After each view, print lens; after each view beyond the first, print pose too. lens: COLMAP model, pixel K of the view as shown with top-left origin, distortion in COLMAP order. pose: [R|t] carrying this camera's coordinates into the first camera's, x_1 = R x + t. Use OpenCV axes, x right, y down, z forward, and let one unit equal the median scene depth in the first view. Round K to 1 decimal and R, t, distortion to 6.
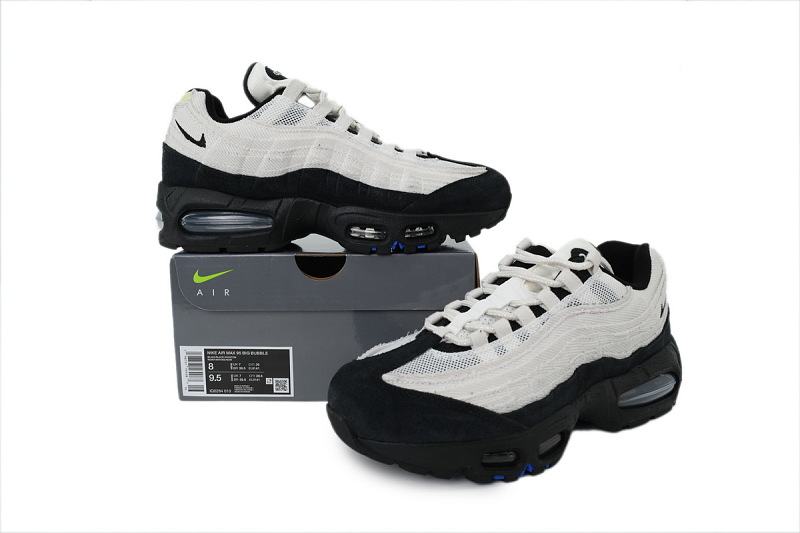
lens RADIAL K [[612.1, 0, 400.0], [0, 612.1, 266.5], [0, 0, 1]] dist [0.000021, -0.000182]
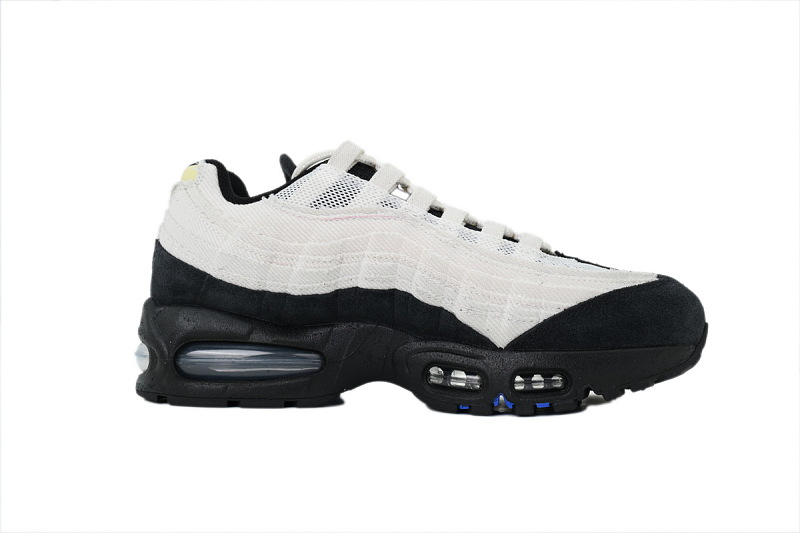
lens RADIAL K [[779.1, 0, 400.0], [0, 779.1, 266.5], [0, 0, 1]] dist [-0.001686, -0.000605]
pose [[0.992573, -0.000277, -0.121647, -0.023600], [-0.022850, 0.981773, -0.188676, -0.035340], [0.119482, 0.190055, 0.974476, 0.366892]]
